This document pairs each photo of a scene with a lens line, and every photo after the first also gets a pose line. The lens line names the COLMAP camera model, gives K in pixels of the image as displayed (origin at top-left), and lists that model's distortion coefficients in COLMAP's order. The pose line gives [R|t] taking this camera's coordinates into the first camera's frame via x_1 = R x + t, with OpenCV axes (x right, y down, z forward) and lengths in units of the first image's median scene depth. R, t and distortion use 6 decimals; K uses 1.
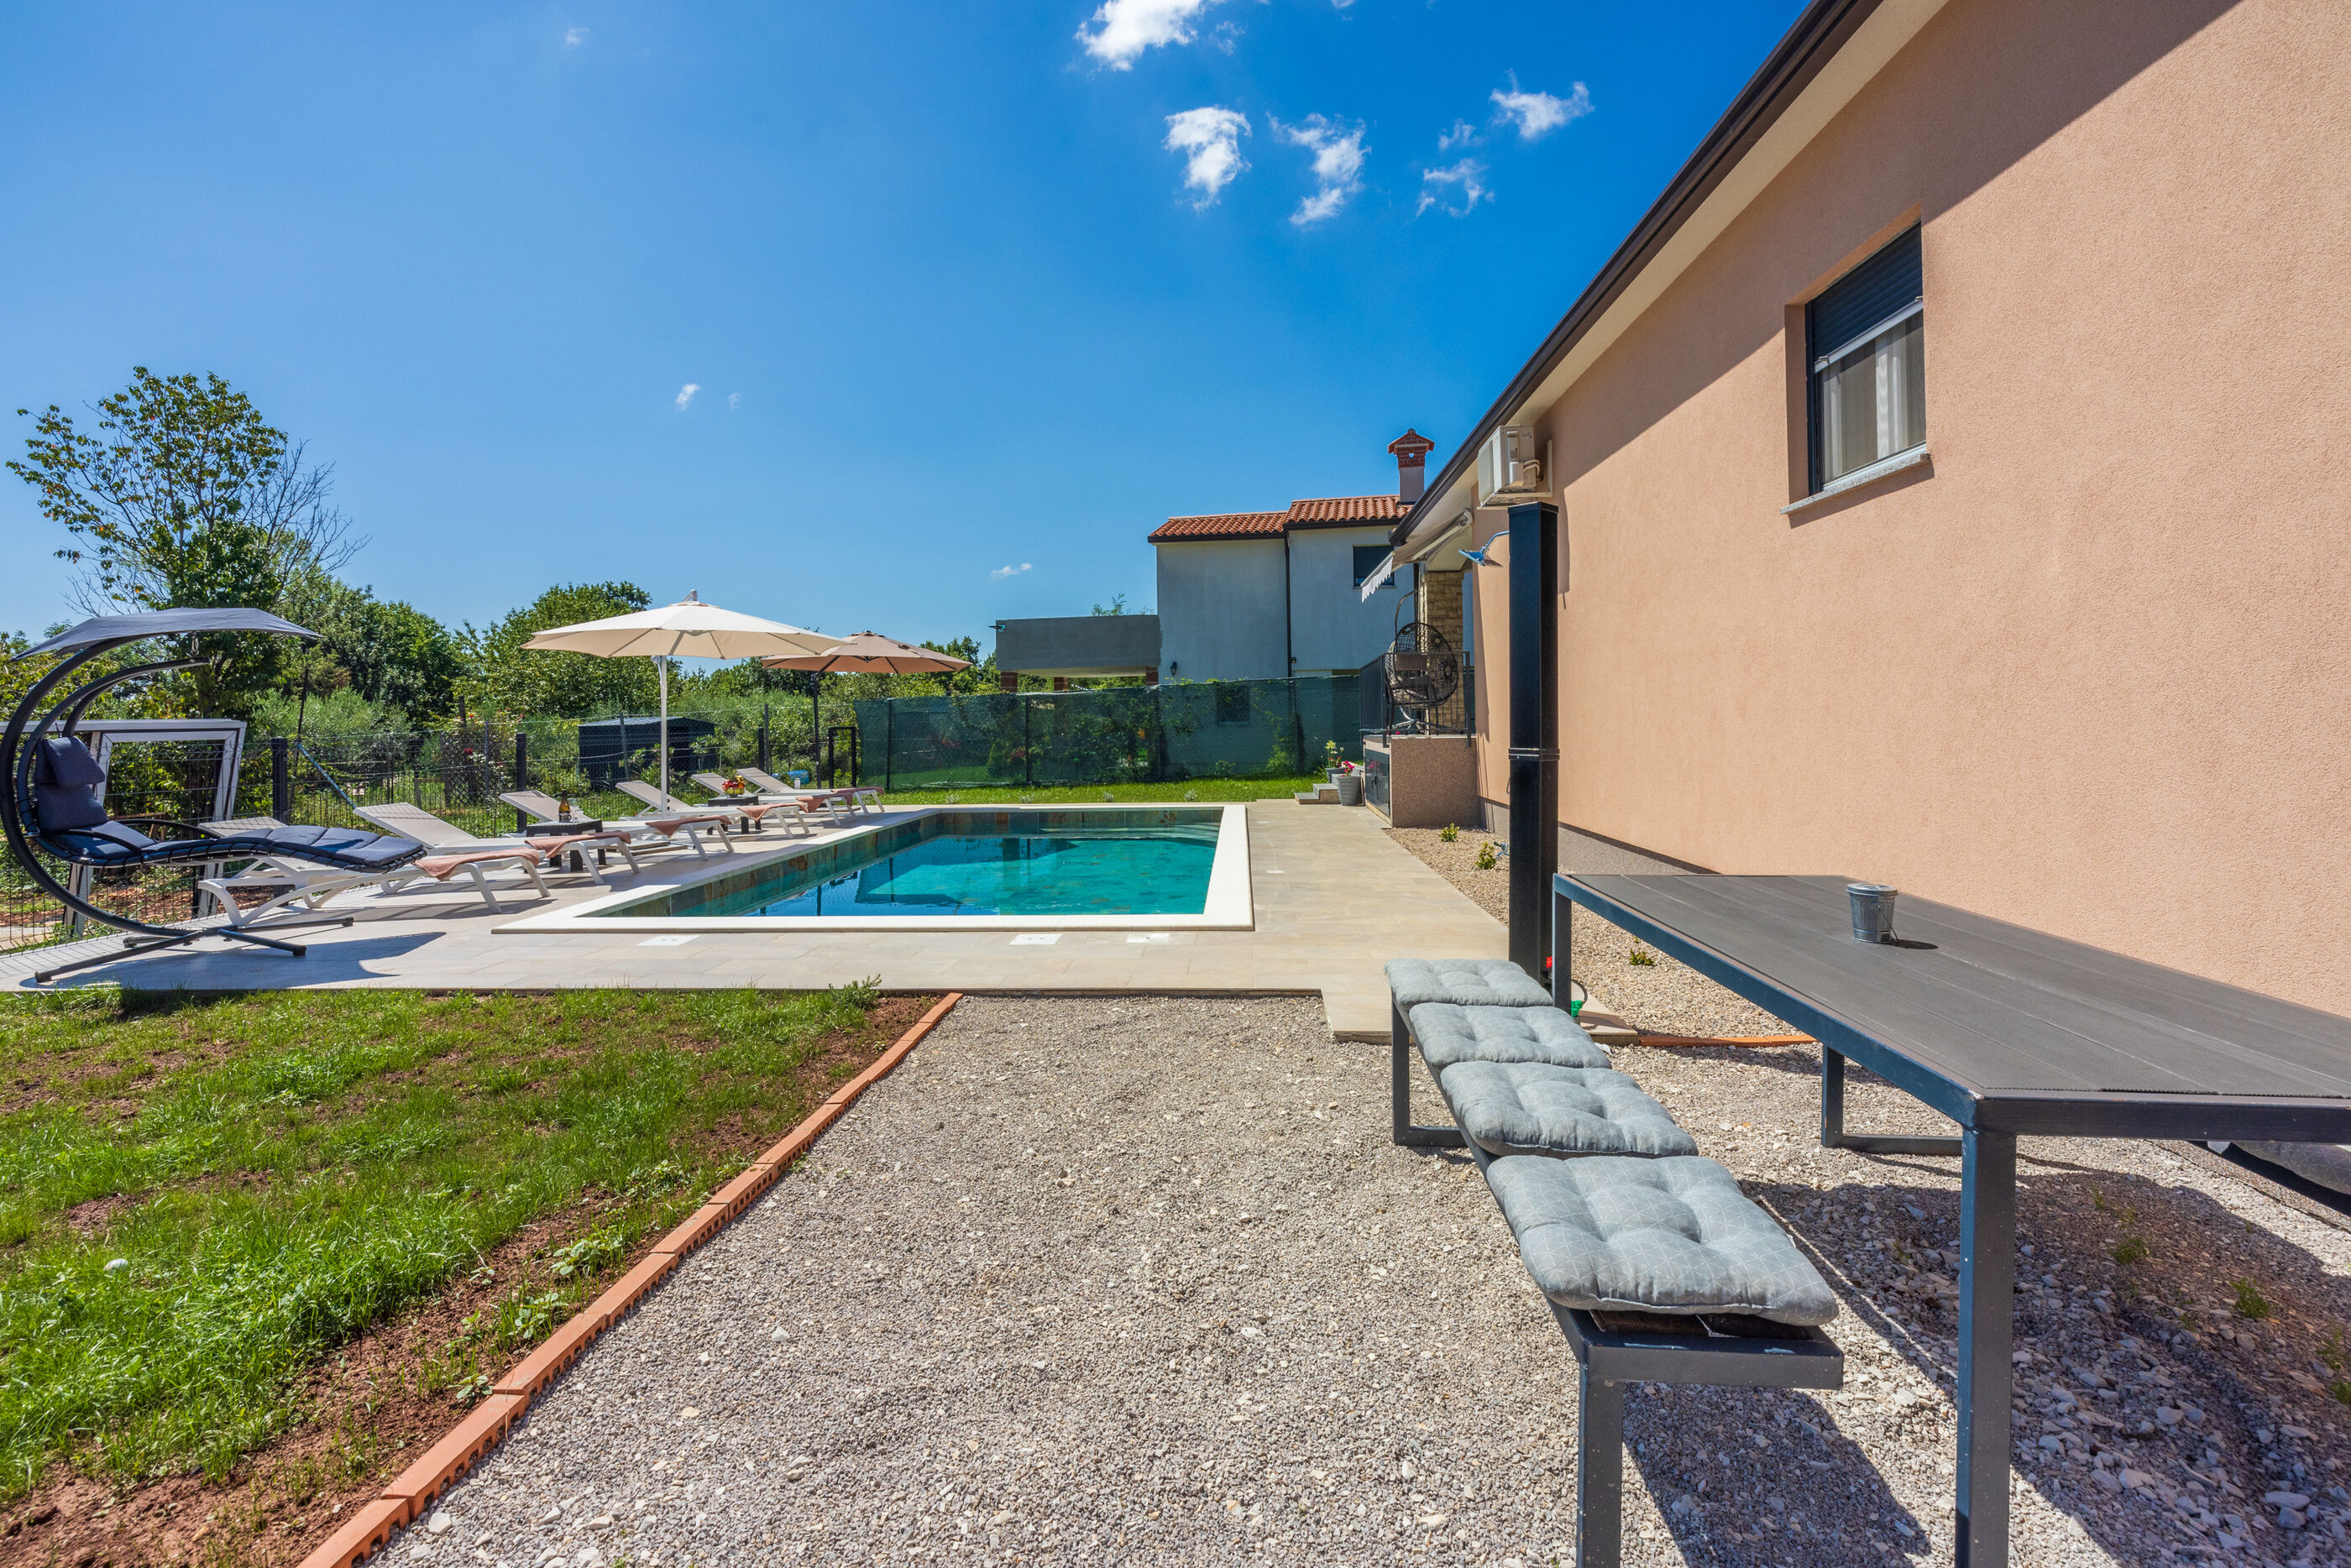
lens RADIAL K [[1031.6, 0, 1208.4], [0, 1031.6, 710.2], [0, 0, 1]] dist [0.001282, 0.000570]
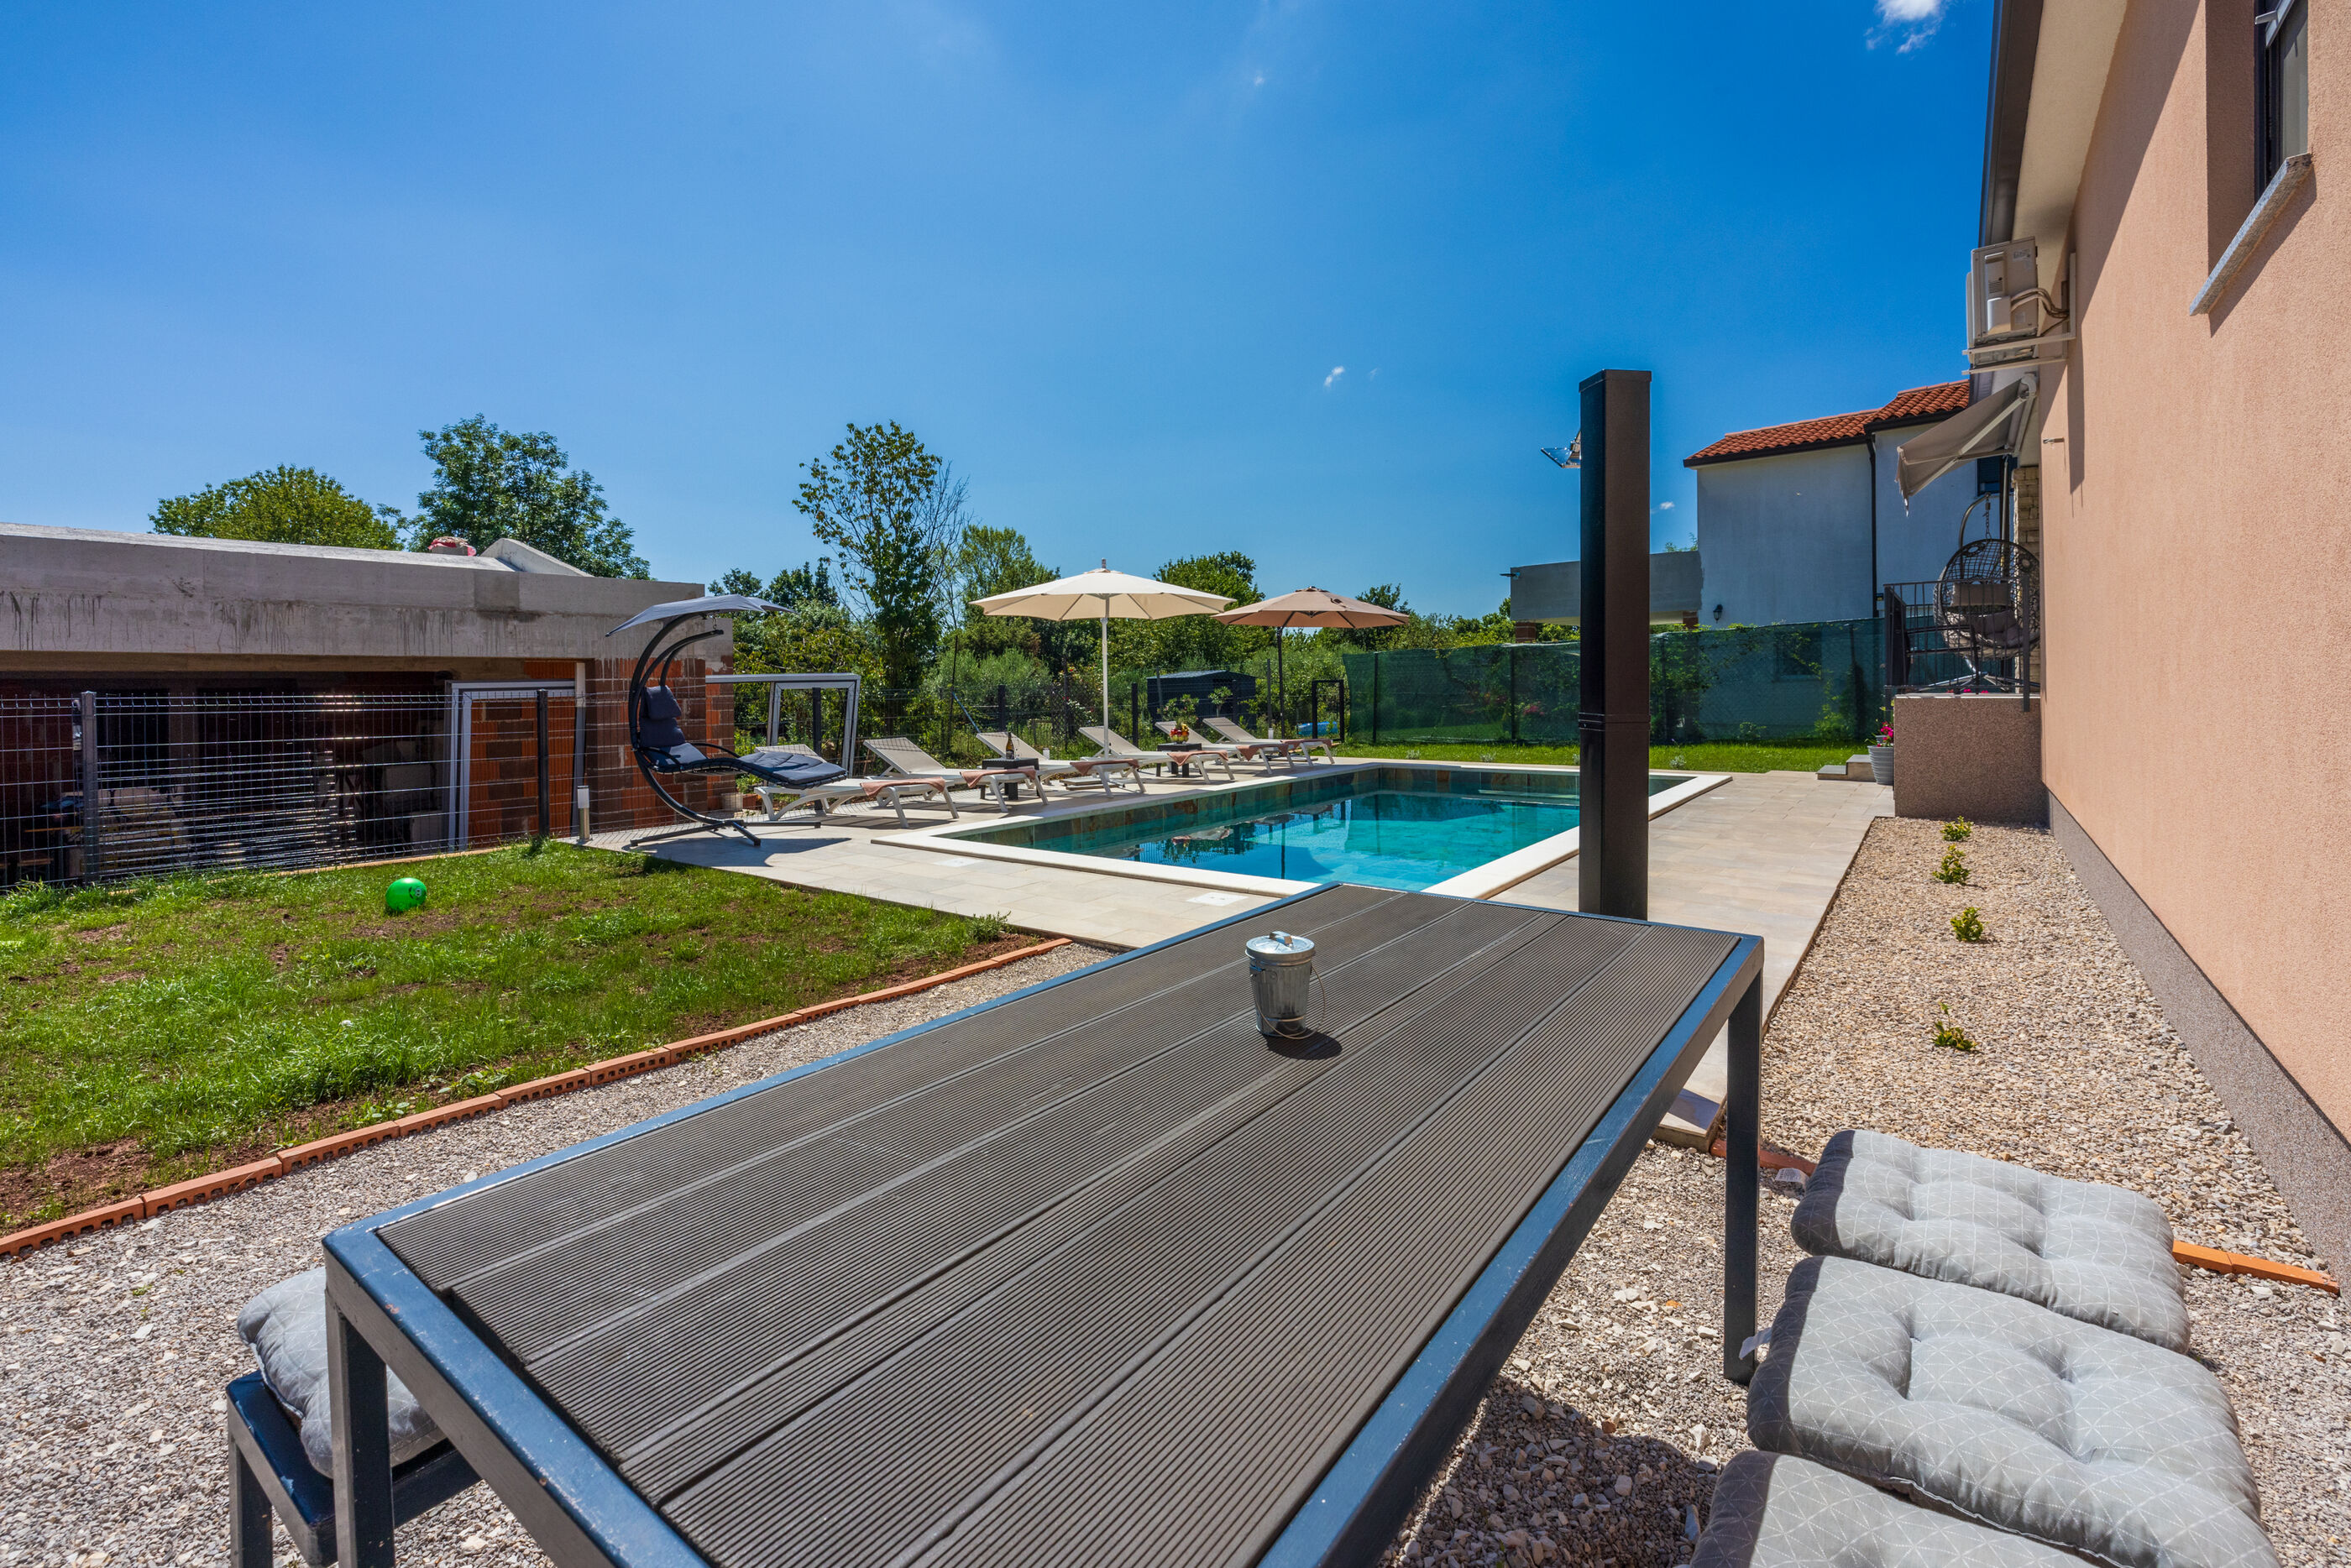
lens RADIAL K [[1055.9, 0, 1185.2], [0, 1055.9, 676.2], [0, 0, 1]] dist [0.000652, -0.000166]
pose [[0.826013, -0.000569, -0.563650, 0.144597], [0.007326, 0.999926, 0.009726, 0.001109], [0.563603, -0.012163, 0.825956, 0.062621]]
